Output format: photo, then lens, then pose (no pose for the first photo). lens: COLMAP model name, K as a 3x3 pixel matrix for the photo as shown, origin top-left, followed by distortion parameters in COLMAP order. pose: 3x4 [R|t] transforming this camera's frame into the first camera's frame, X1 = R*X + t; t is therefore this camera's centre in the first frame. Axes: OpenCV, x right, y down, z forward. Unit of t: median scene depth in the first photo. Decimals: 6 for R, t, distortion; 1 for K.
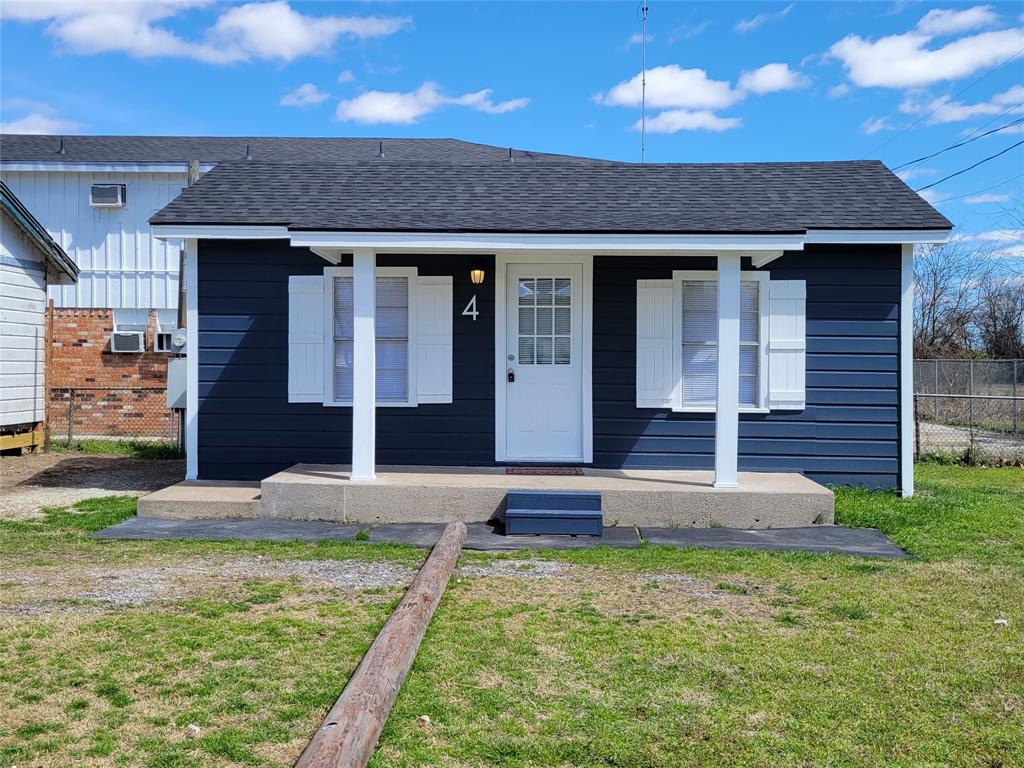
lens RADIAL K [[1095.0, 0, 512.0], [0, 1095.0, 384.0], [0, 0, 1]] dist [0.065375, 0.001848]
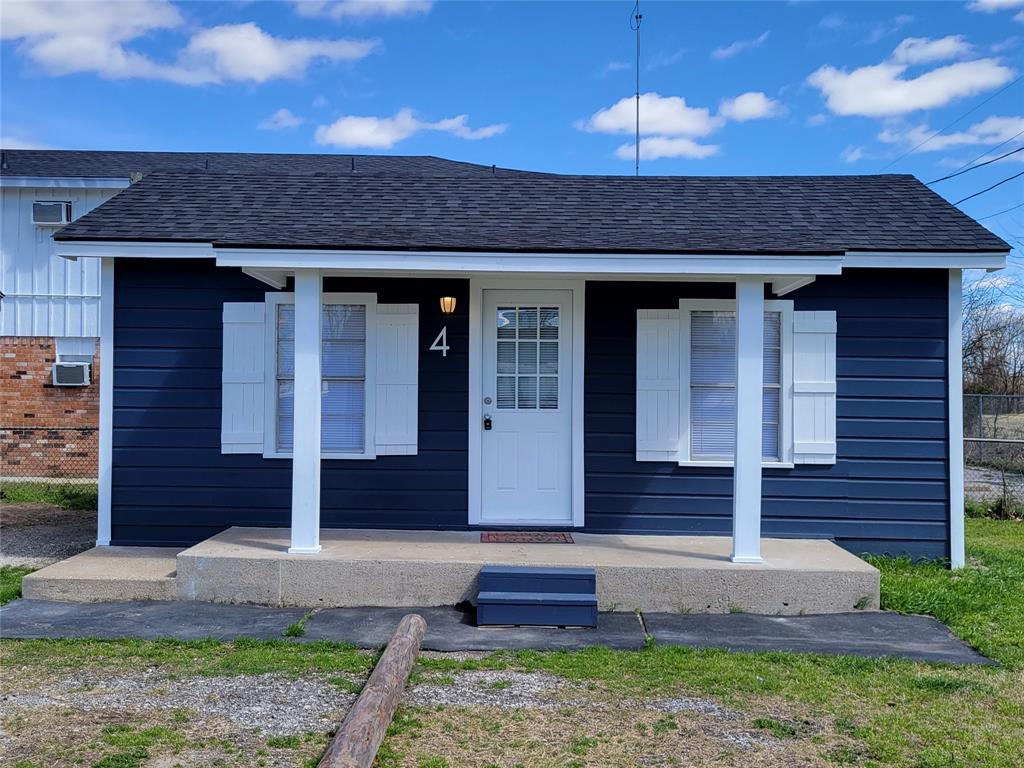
lens RADIAL K [[1095.0, 0, 512.0], [0, 1095.0, 384.0], [0, 0, 1]] dist [0.065375, 0.001848]
pose [[0.999924, 0.004335, 0.011511, 0.008151], [-0.004048, 0.999683, -0.024842, -0.016161], [-0.011615, 0.024794, 0.999625, 0.157855]]
